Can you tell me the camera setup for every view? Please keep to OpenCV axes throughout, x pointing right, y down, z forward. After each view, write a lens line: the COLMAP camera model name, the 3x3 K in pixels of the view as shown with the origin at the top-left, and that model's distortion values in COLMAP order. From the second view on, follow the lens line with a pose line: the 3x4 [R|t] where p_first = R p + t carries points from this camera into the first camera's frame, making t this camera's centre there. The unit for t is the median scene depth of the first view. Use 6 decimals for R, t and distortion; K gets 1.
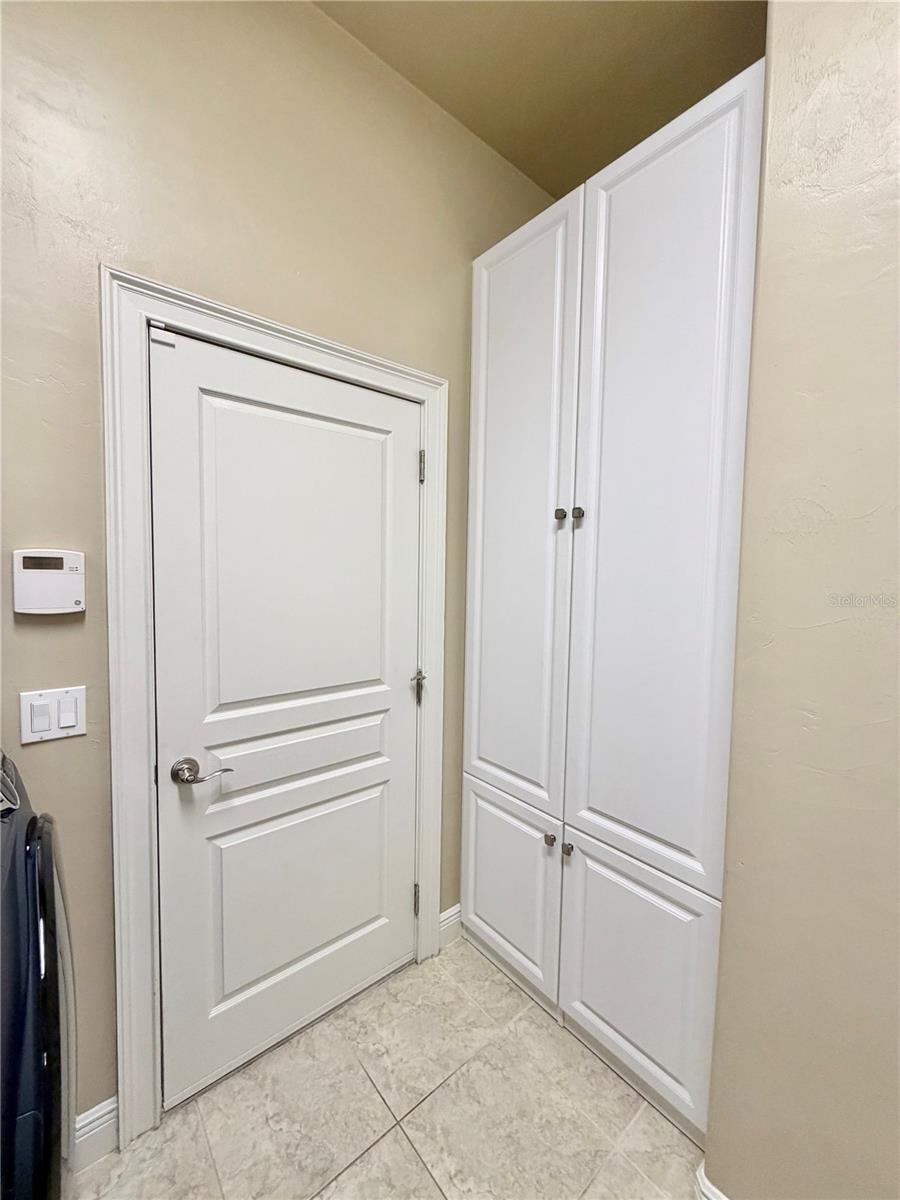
lens RADIAL K [[478.9, 0, 450.1], [0, 478.9, 596.1], [0, 0, 1]] dist [0.000468, 0.000112]
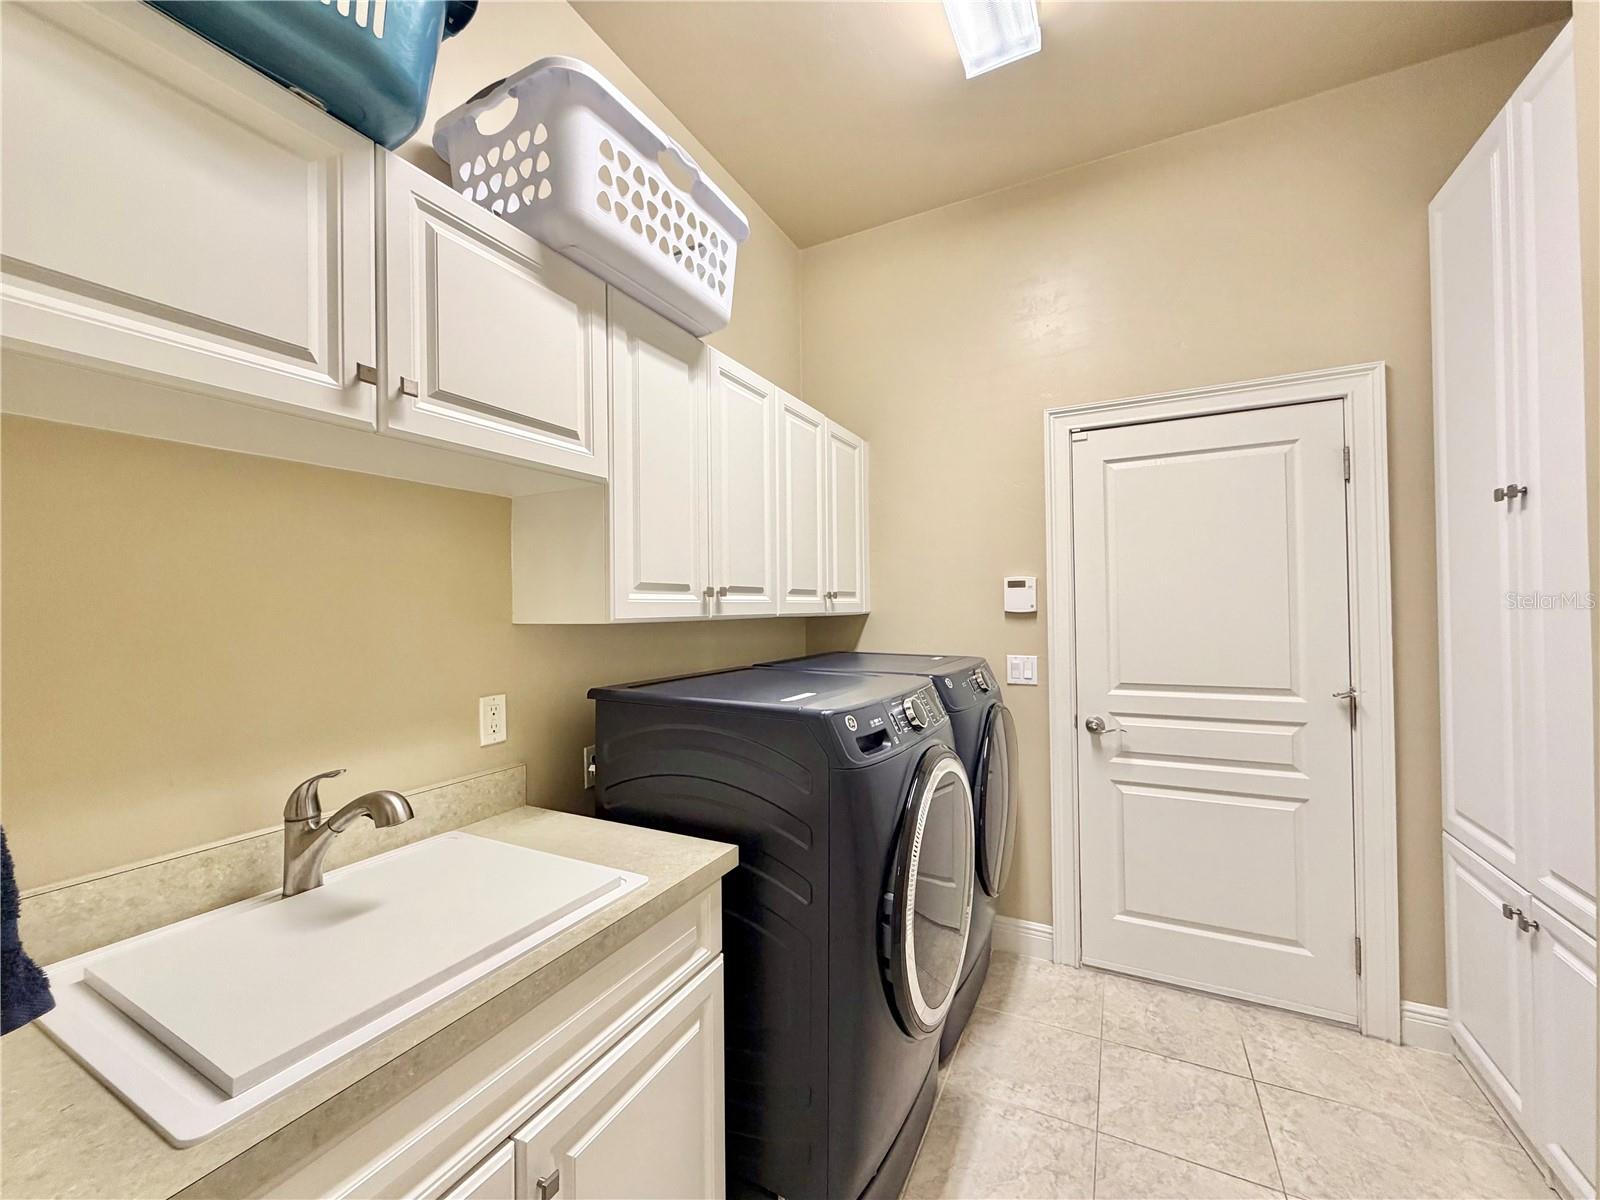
lens RADIAL K [[638.5, 0, 795.5], [0, 638.5, 601.1], [0, 0, 1]] dist [0.000468, 0.000112]
pose [[0.386603, -0.030172, -0.921753, 0.813593], [-0.032536, 0.998396, -0.046327, 0.103953], [0.921672, 0.047901, 0.385001, -0.542332]]
